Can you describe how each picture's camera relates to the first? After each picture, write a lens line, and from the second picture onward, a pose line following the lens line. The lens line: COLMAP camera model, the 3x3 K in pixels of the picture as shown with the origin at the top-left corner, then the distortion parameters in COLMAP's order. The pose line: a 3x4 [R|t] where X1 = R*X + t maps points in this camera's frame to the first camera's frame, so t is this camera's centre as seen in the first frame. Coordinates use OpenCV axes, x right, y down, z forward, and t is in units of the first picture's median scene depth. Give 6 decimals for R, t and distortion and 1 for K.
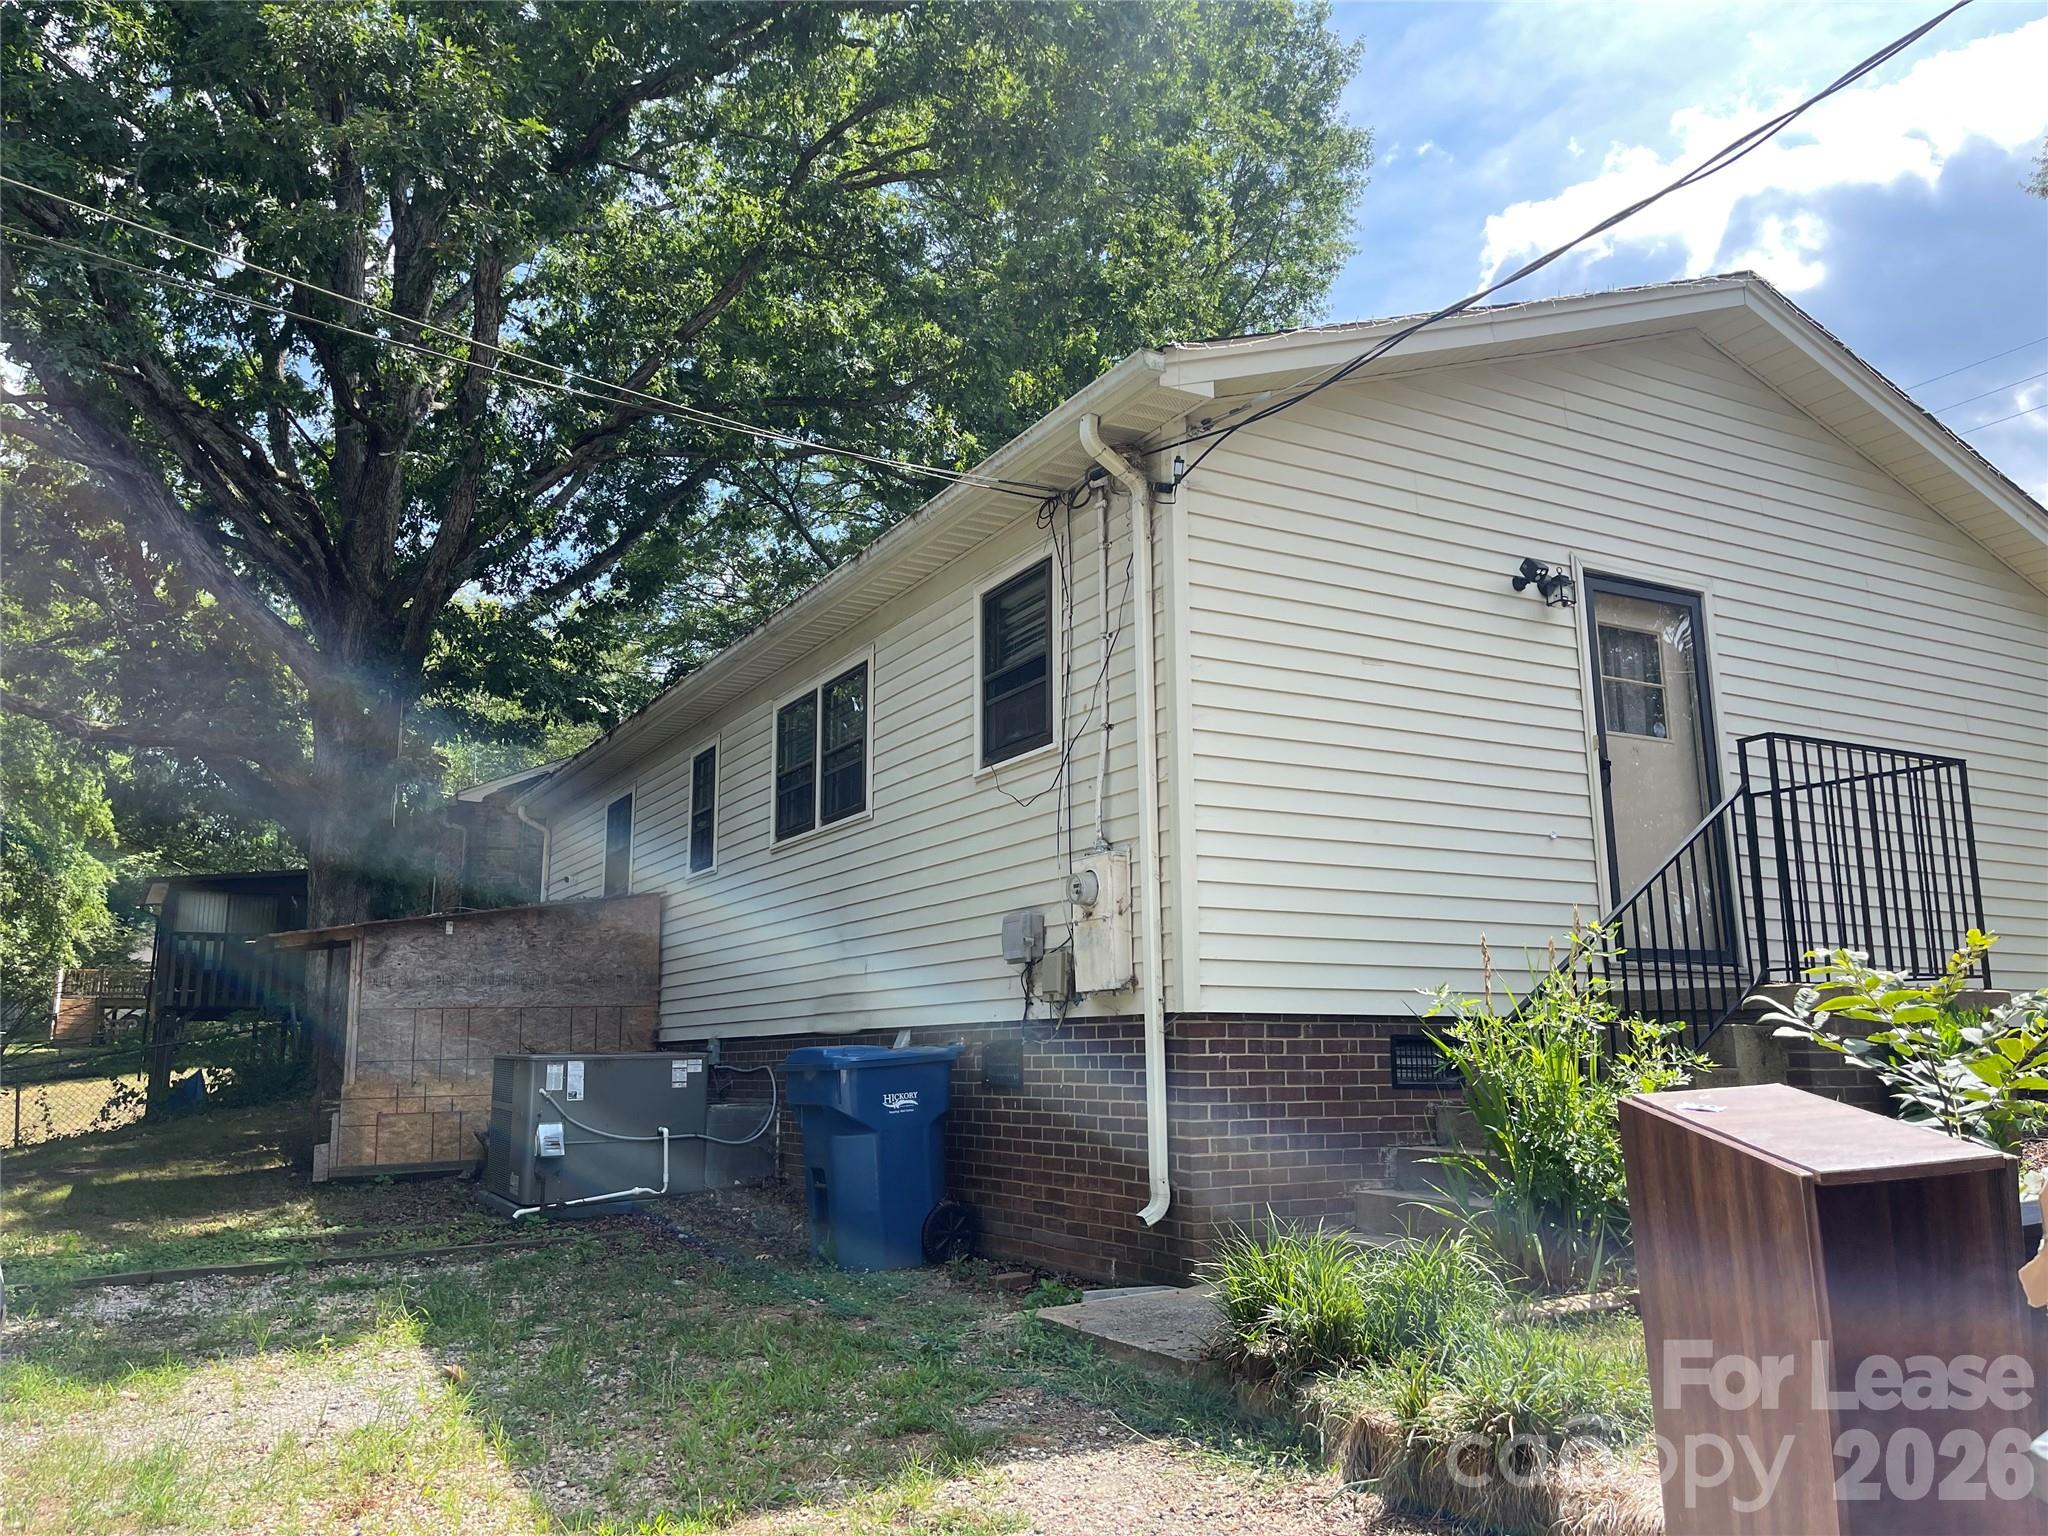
lens RADIAL K [[1533.7, 0, 1039.5], [0, 1533.7, 781.7], [0, 0, 1]] dist [0.075133, -0.101338]
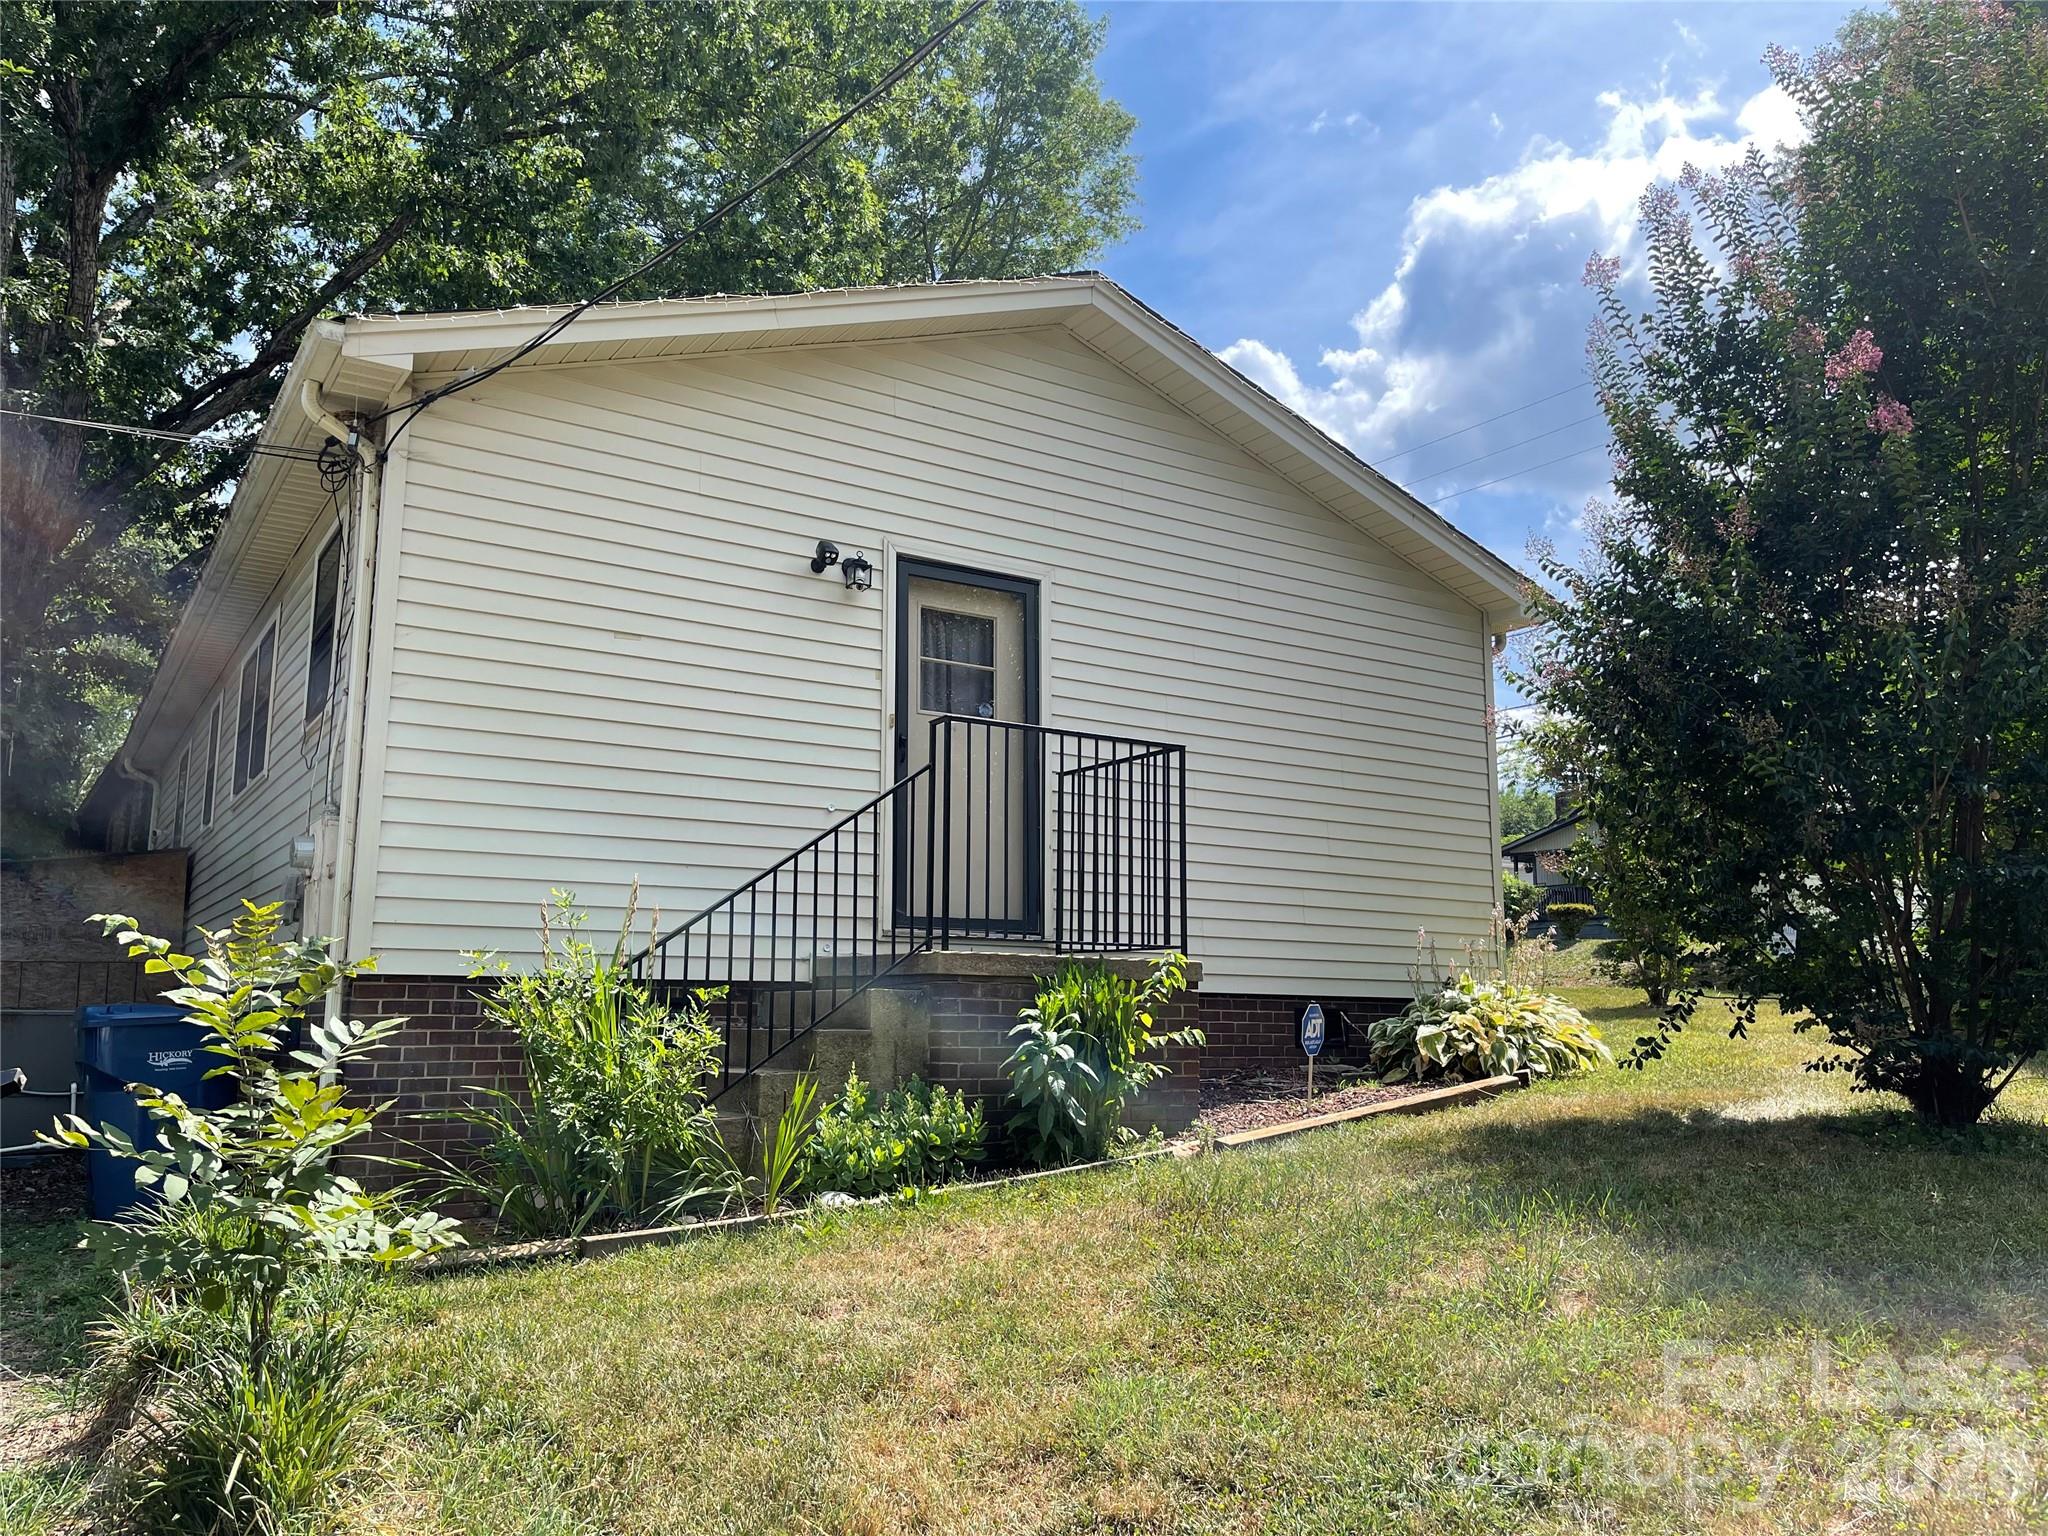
lens RADIAL K [[1542.7, 0, 1034.0], [0, 1542.7, 779.8], [0, 0, 1]] dist [0.070208, -0.091366]
pose [[0.997807, 0.023586, 0.061844, 0.391191], [-0.024873, 0.999488, 0.020122, -0.008938], [-0.061337, -0.021617, 0.997883, -0.047856]]
